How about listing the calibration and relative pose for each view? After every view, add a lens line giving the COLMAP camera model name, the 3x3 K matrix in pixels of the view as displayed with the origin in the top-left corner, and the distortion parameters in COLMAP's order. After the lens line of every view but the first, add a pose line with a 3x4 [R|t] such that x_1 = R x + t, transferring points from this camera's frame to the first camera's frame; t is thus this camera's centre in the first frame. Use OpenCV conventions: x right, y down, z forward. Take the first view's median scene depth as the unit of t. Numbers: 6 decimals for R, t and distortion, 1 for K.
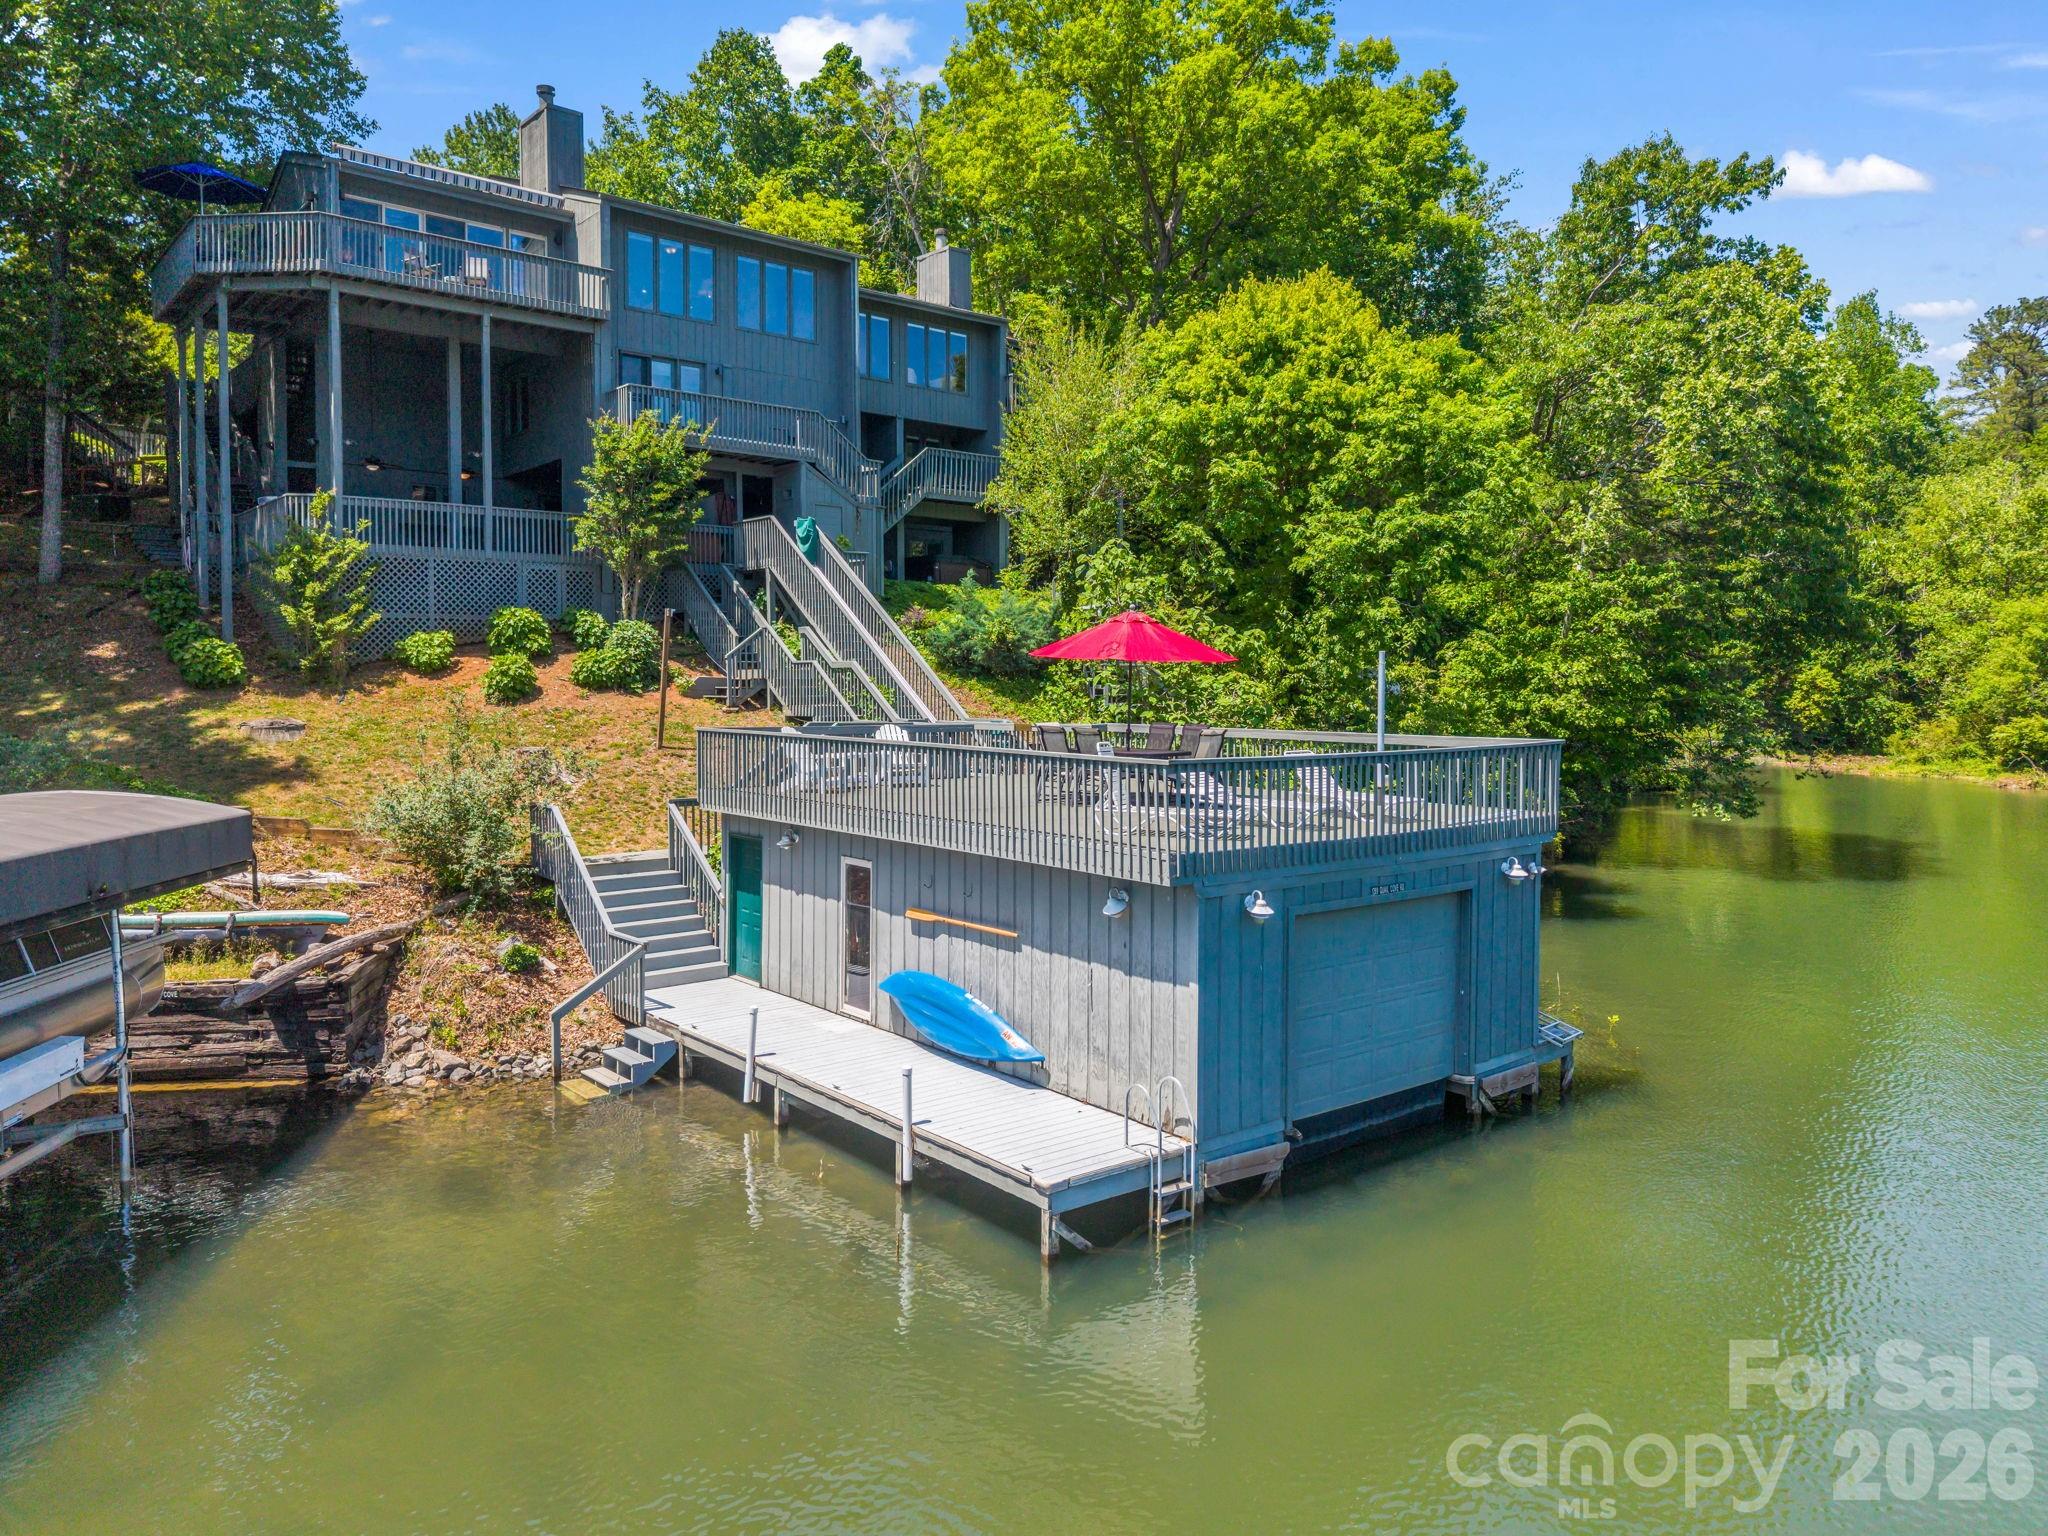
lens RADIAL K [[1437.5, 0, 1024.0], [0, 1437.5, 768.0], [0, 0, 1]] dist [-0.031412, -0.002040]
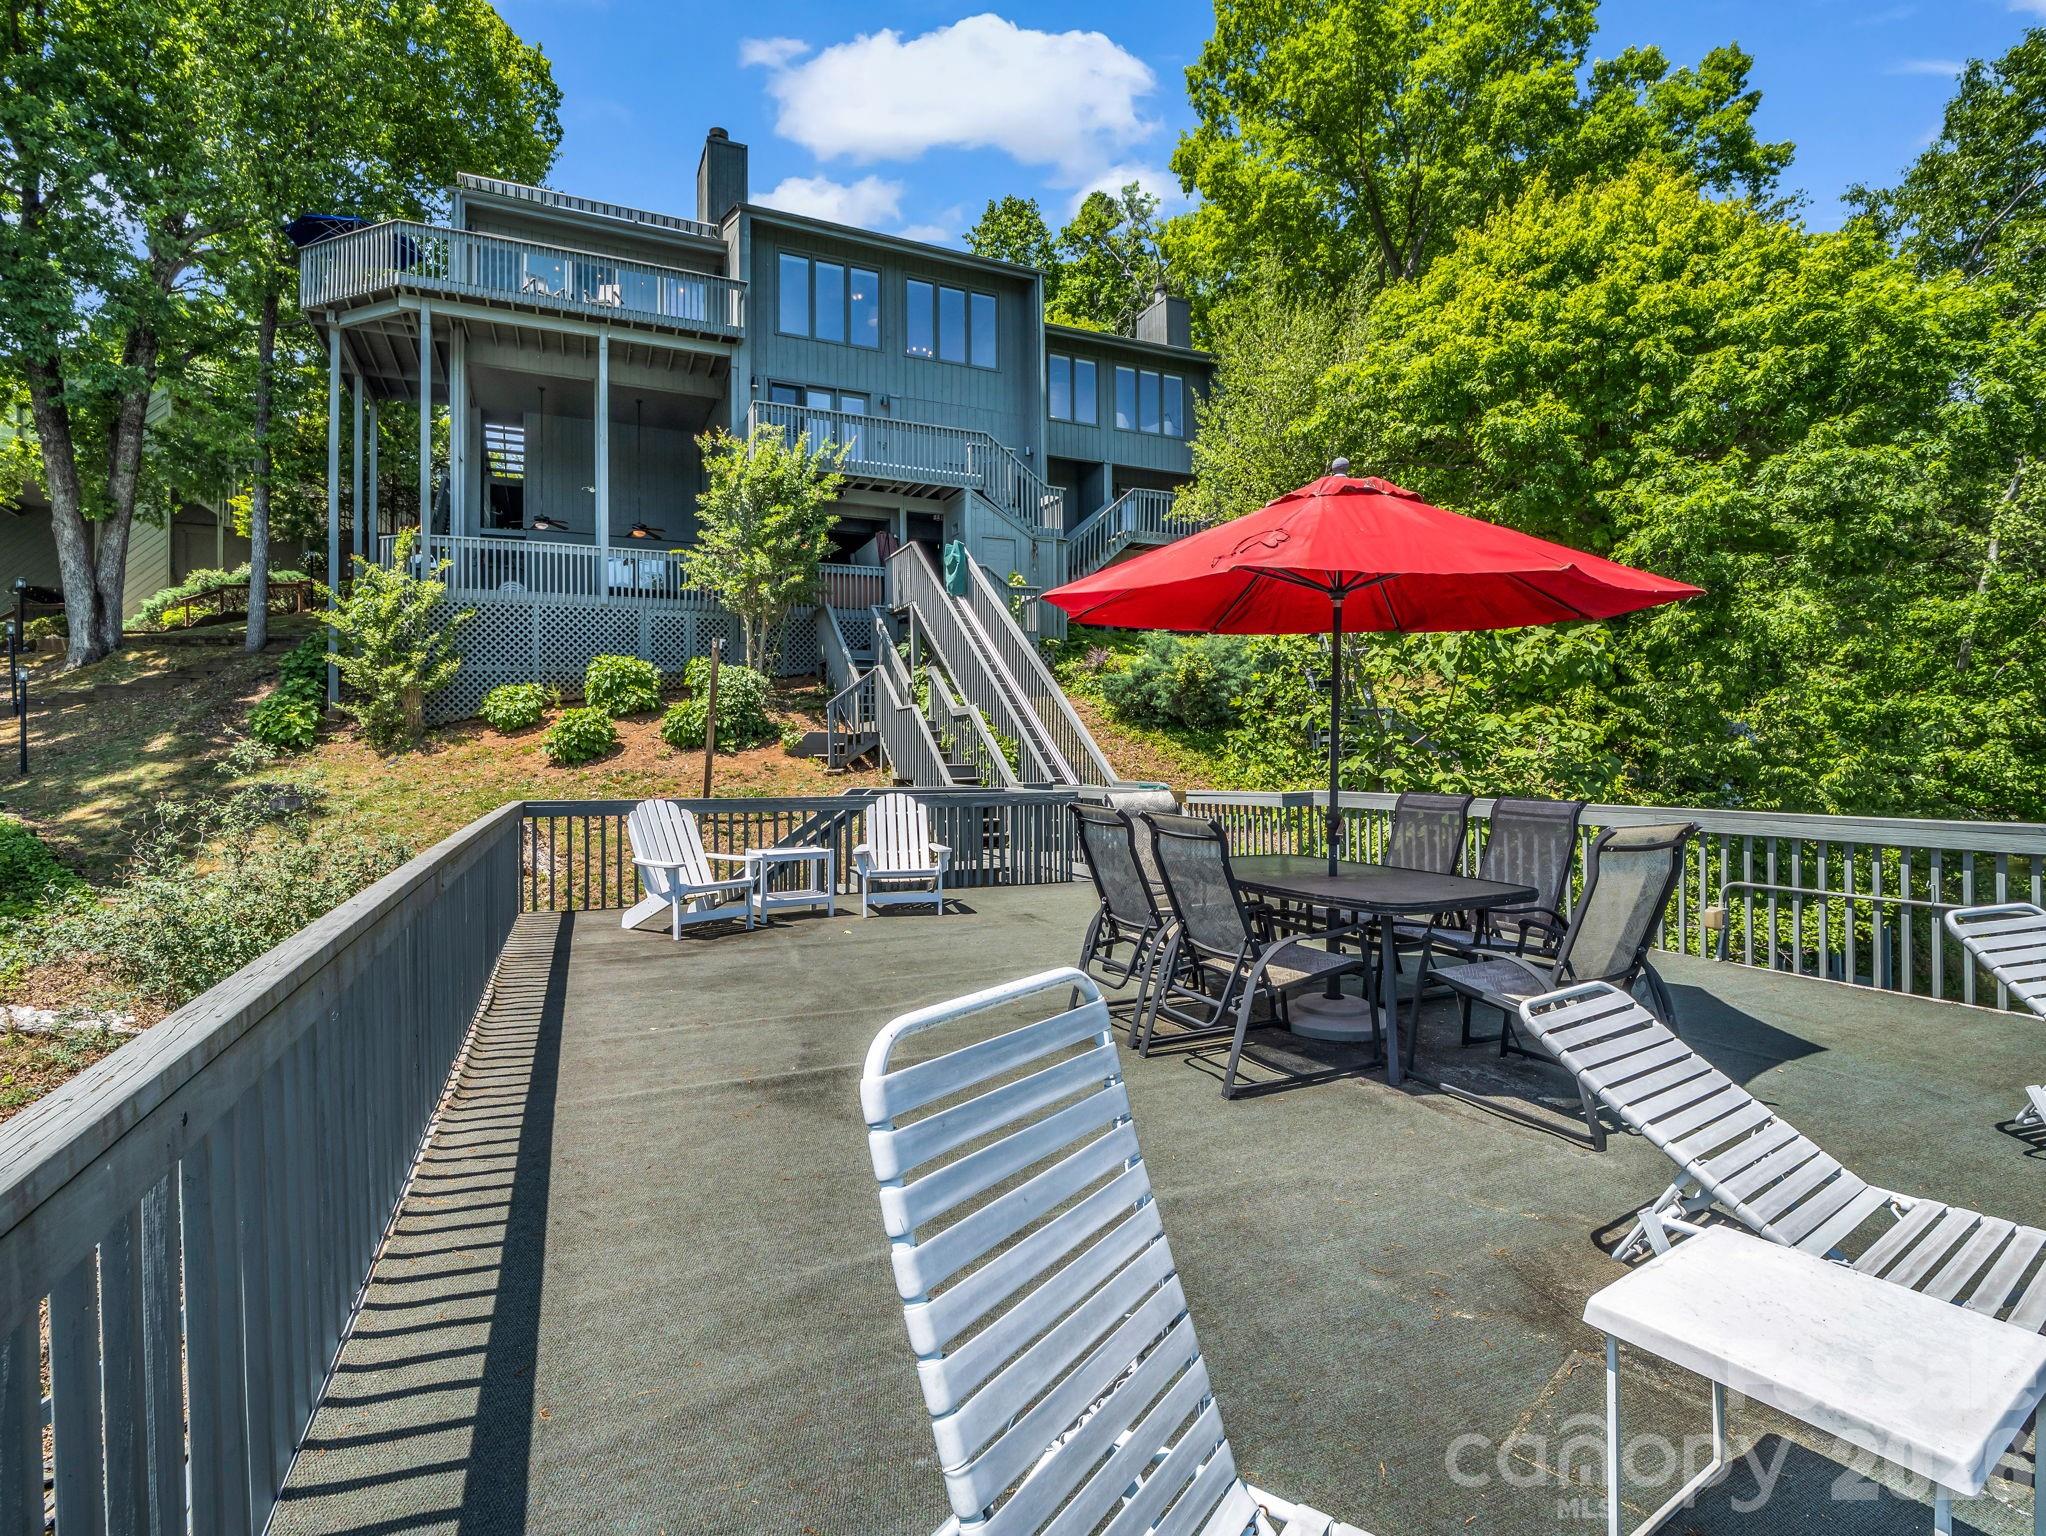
lens RADIAL K [[957.5, 0, 1019.0], [0, 957.5, 744.0], [0, 0, 1]] dist [-0.003784, -0.000339]
pose [[0.958858, -0.014527, -0.283514, 0.042967], [-0.005189, 0.997626, -0.068670, -0.018756], [0.283839, 0.067316, 0.956506, 0.494063]]
